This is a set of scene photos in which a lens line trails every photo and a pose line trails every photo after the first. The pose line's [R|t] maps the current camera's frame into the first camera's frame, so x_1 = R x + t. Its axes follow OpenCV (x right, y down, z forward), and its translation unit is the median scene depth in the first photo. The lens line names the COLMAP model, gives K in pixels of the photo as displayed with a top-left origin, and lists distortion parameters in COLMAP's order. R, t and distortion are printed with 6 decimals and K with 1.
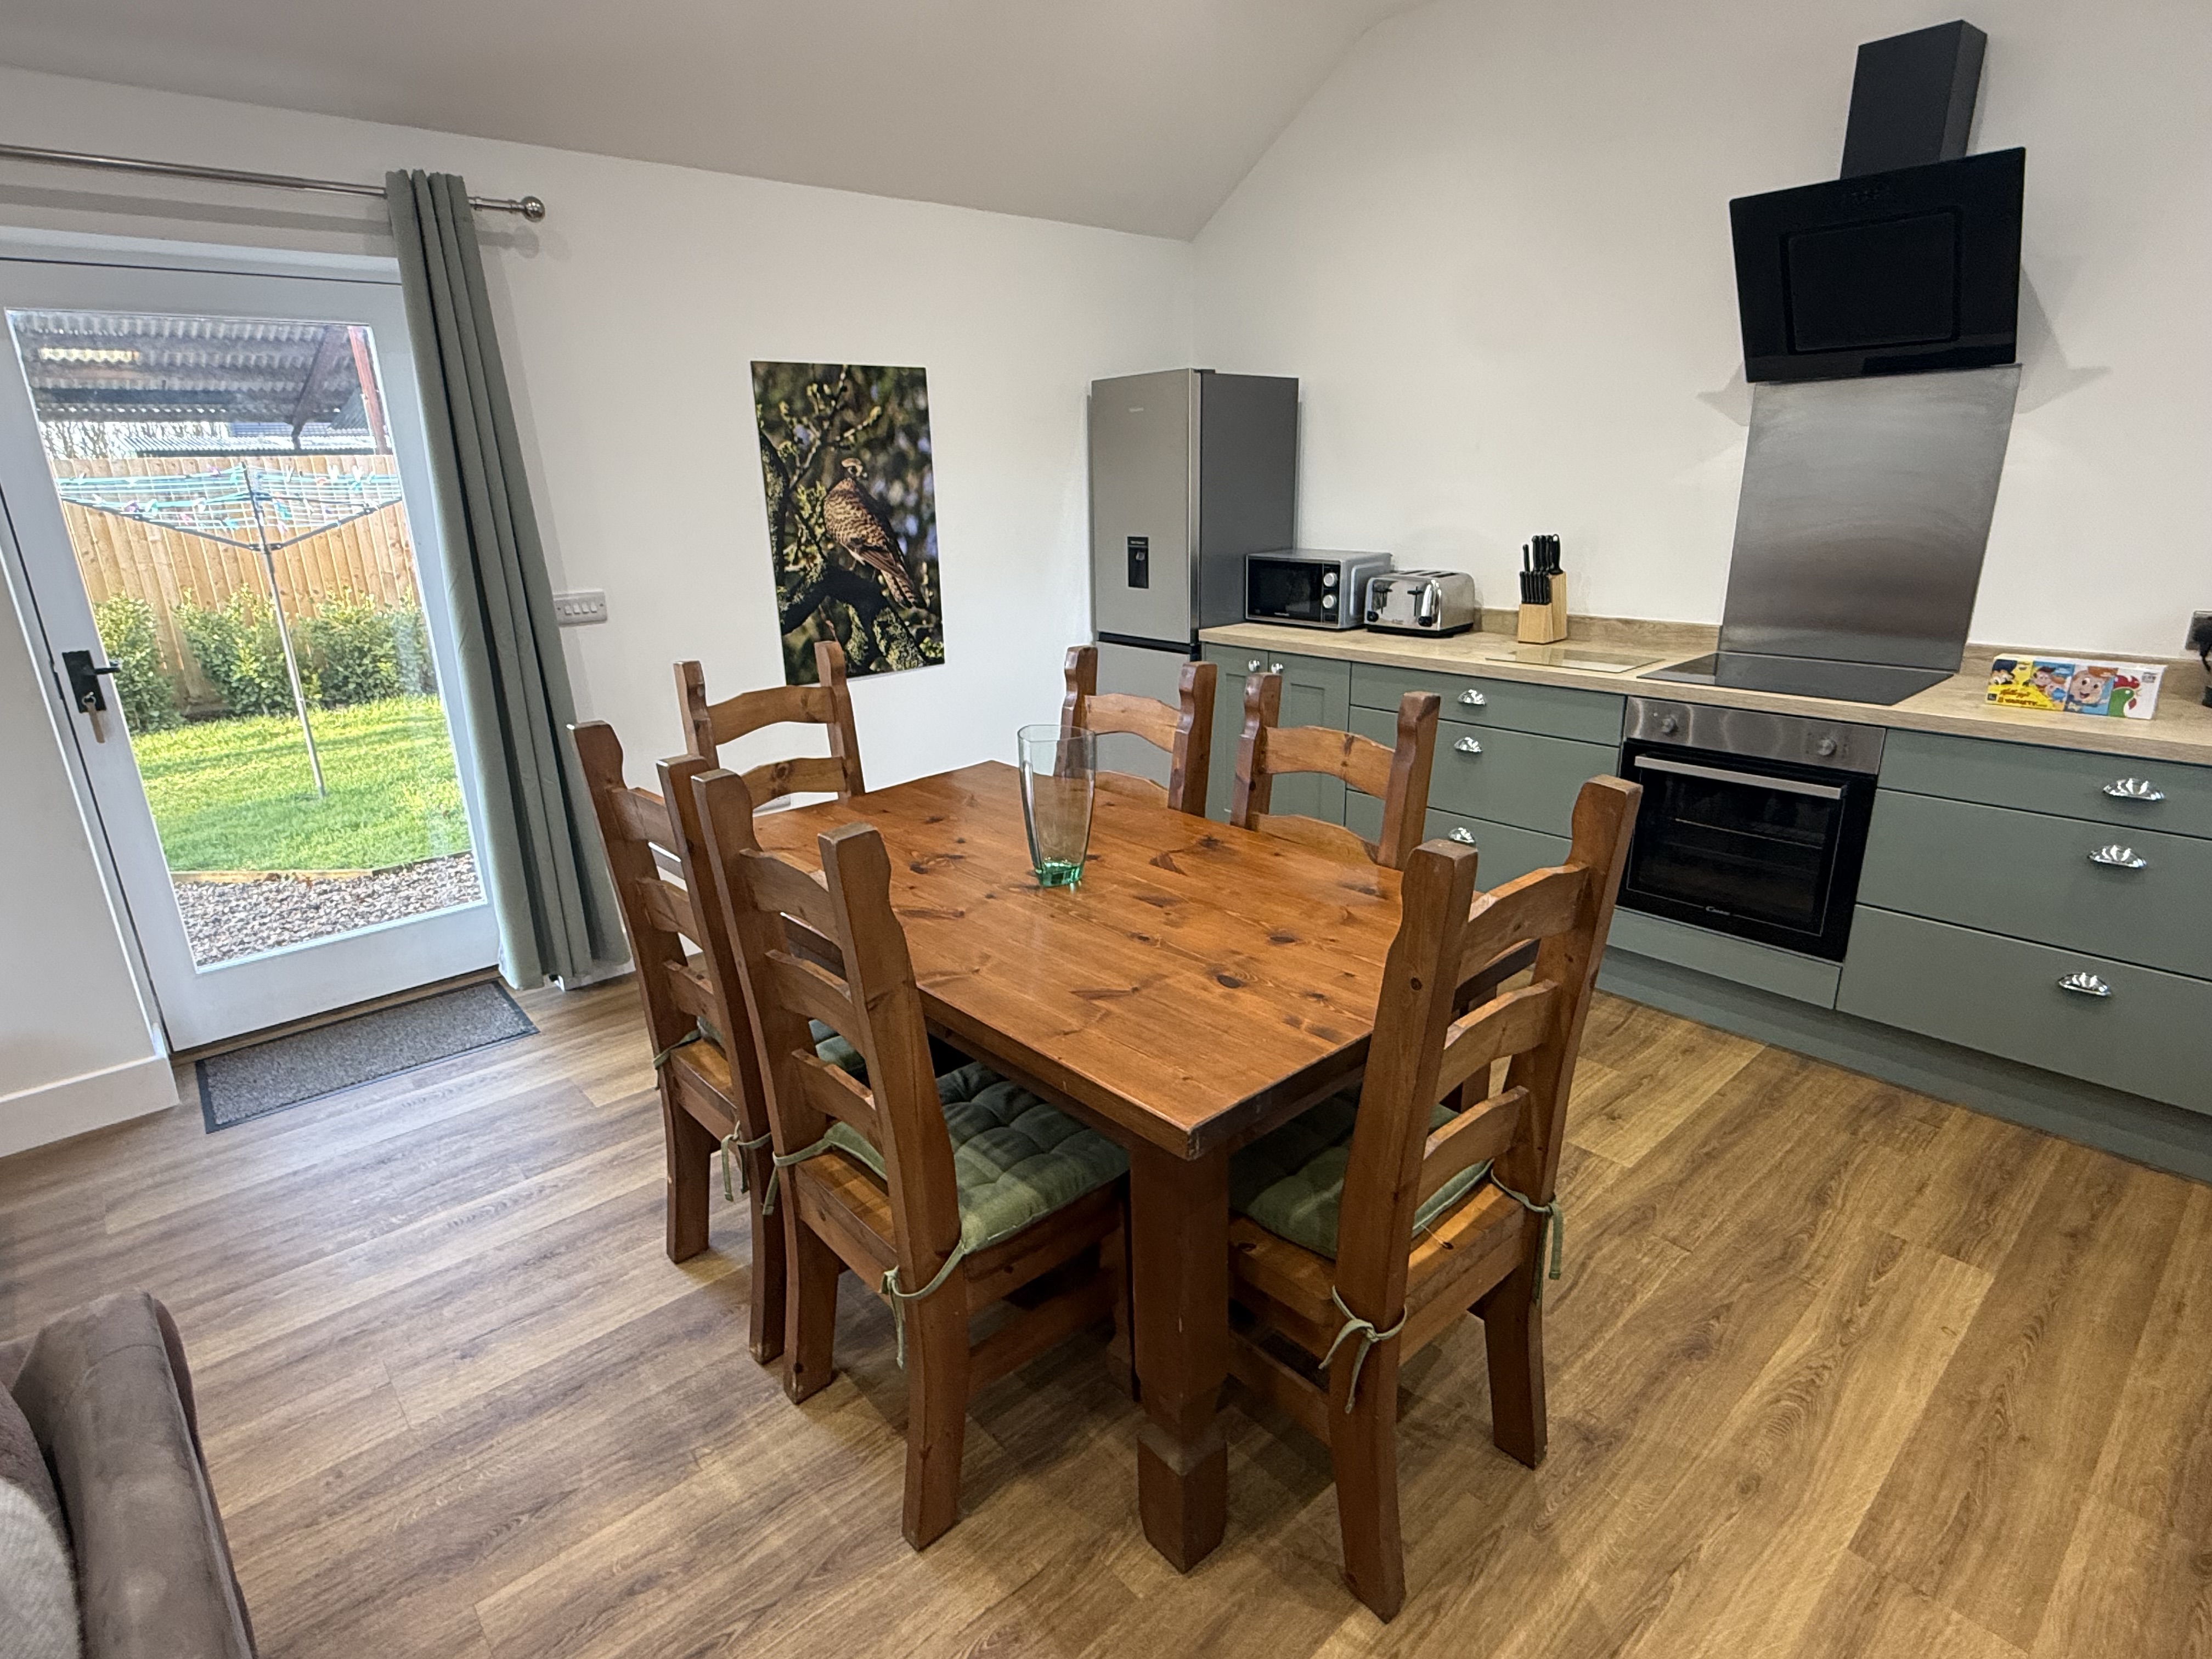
lens RADIAL K [[1162.7, 0, 1095.5], [0, 1162.7, 830.1], [0, 0, 1]] dist [0.000269, -0.000780]
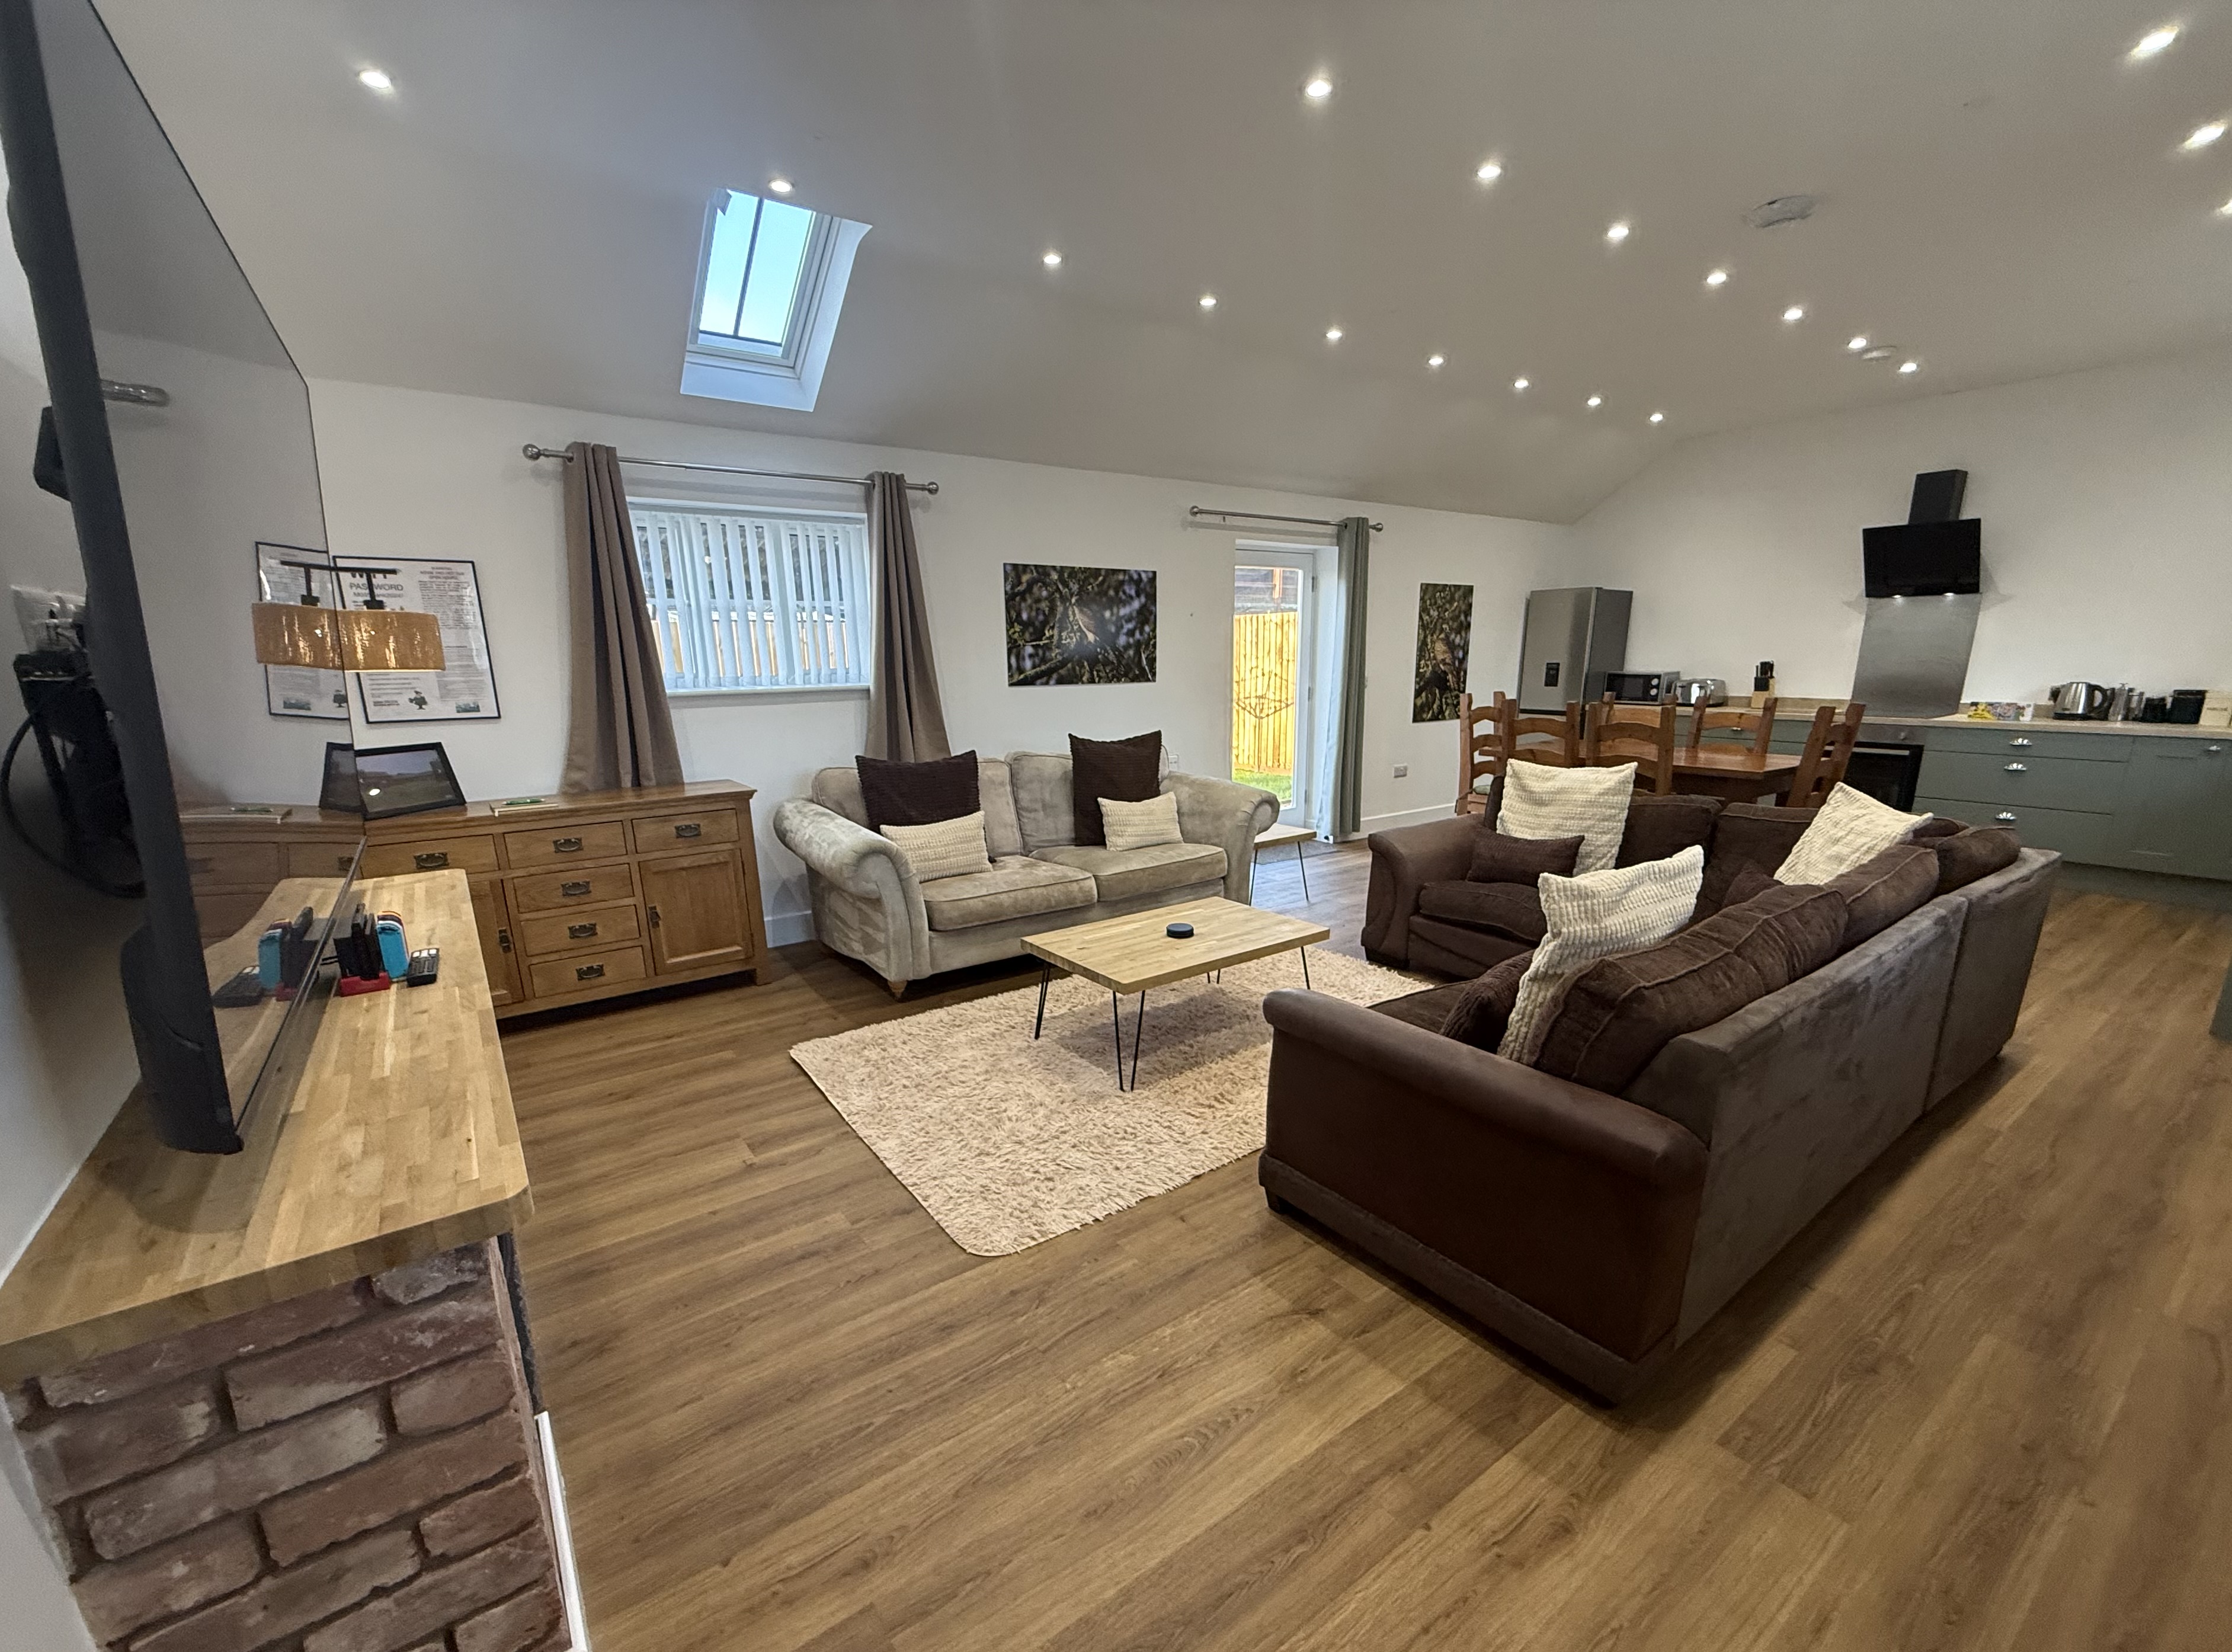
lens RADIAL K [[927.9, 0, 1162.3], [0, 927.9, 882.7], [0, 0, 1]] dist [-0.000635, -0.000030]
pose [[0.996328, 0.037076, -0.077176, -0.622664], [-0.041051, 0.997877, -0.050562, 0.313138], [0.075138, 0.053545, 0.995735, -0.860033]]
